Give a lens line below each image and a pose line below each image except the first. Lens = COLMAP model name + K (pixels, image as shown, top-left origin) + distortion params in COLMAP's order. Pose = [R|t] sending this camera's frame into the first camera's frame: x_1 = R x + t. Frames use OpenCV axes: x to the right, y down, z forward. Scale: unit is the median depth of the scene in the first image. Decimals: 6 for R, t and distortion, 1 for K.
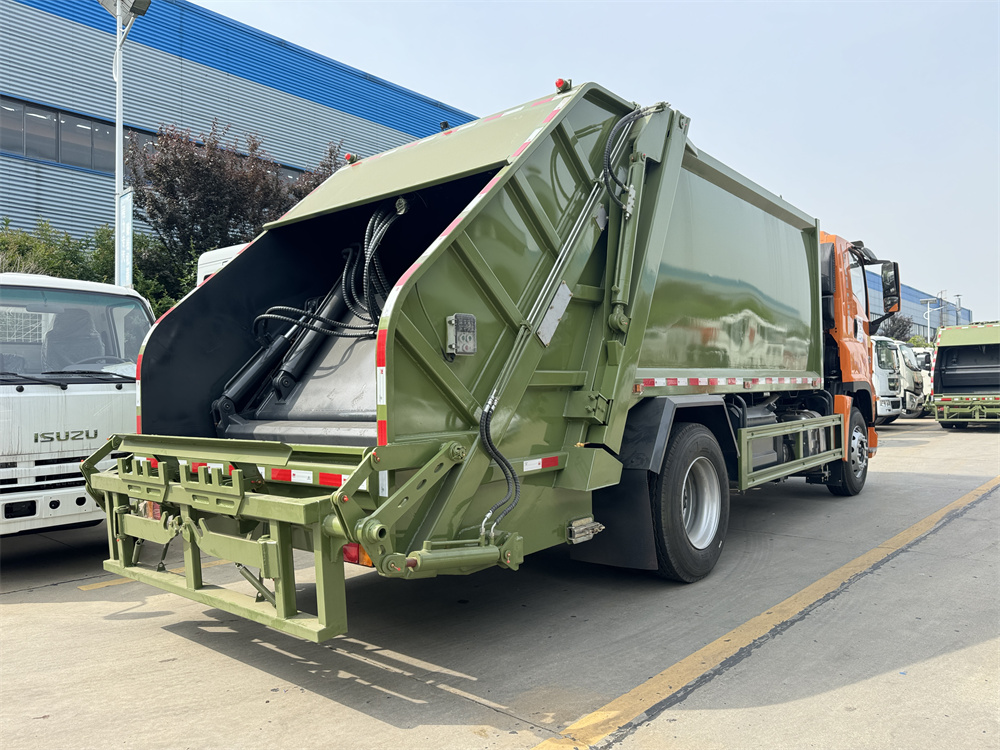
lens RADIAL K [[682.8, 0, 500.0], [0, 682.8, 375.0], [0, 0, 1]] dist [0.003463, -0.005608]
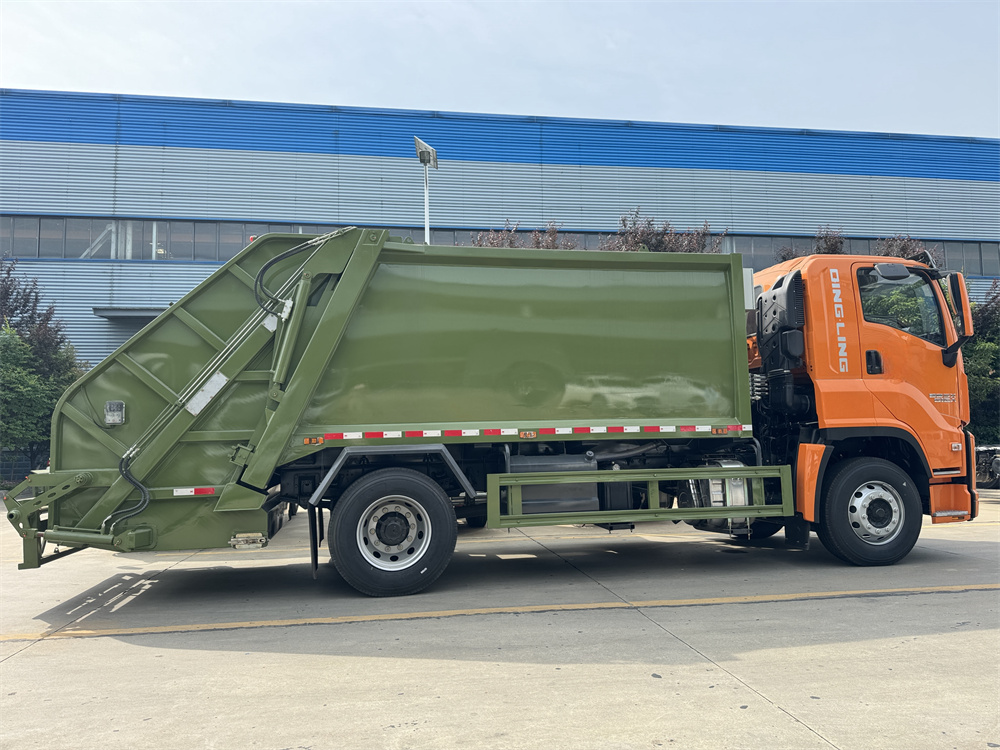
lens RADIAL K [[682.8, 0, 500.0], [0, 682.8, 375.0], [0, 0, 1]] dist [0.003463, -0.005608]
pose [[0.788470, -0.069087, -0.611181, 1.464213], [0.026552, 0.996569, -0.078396, 0.003949], [0.614500, 0.045585, 0.787598, 0.170242]]
